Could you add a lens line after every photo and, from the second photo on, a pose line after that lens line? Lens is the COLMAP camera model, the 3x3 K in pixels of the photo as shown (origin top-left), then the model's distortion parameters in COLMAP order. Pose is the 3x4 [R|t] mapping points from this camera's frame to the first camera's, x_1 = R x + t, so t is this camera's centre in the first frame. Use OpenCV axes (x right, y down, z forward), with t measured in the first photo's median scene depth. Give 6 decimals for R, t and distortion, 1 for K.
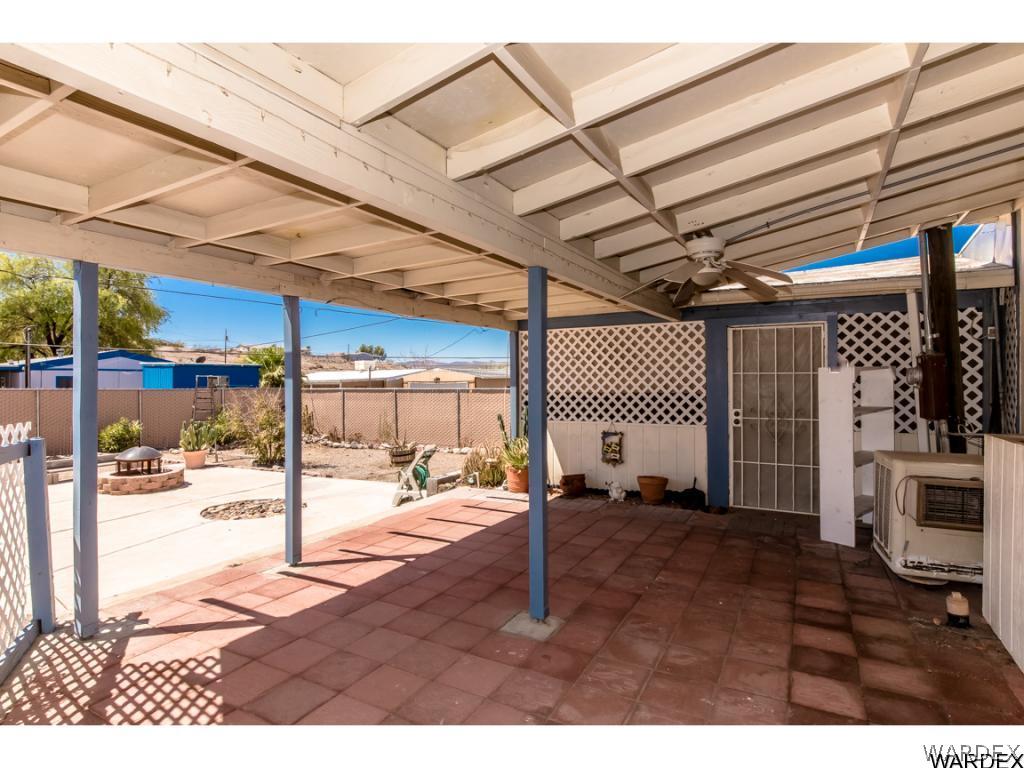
lens RADIAL K [[551.1, 0, 509.9], [0, 551.1, 385.1], [0, 0, 1]] dist [0.002059, 0.000231]
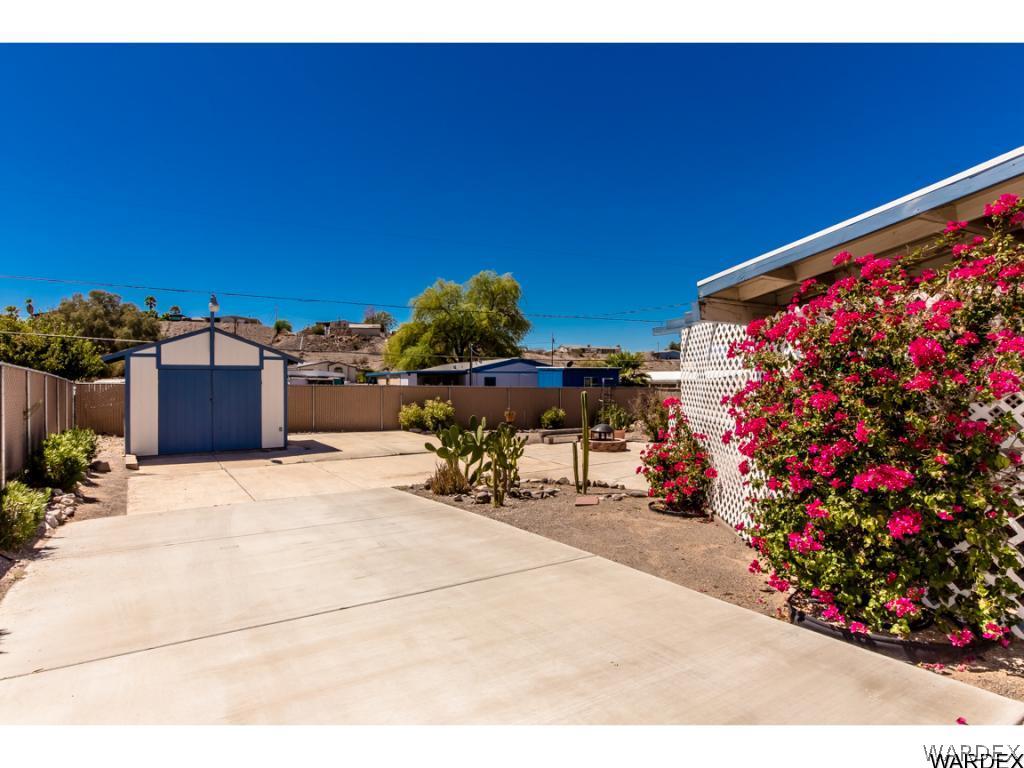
lens RADIAL K [[551.1, 0, 512.5], [0, 551.1, 384.4], [0, 0, 1]] dist [0.002059, 0.000231]
pose [[0.852990, 0.011247, -0.521806, -0.018702], [-0.011388, 0.999931, 0.002937, -0.002245], [0.521803, 0.003437, 0.853059, -0.182784]]
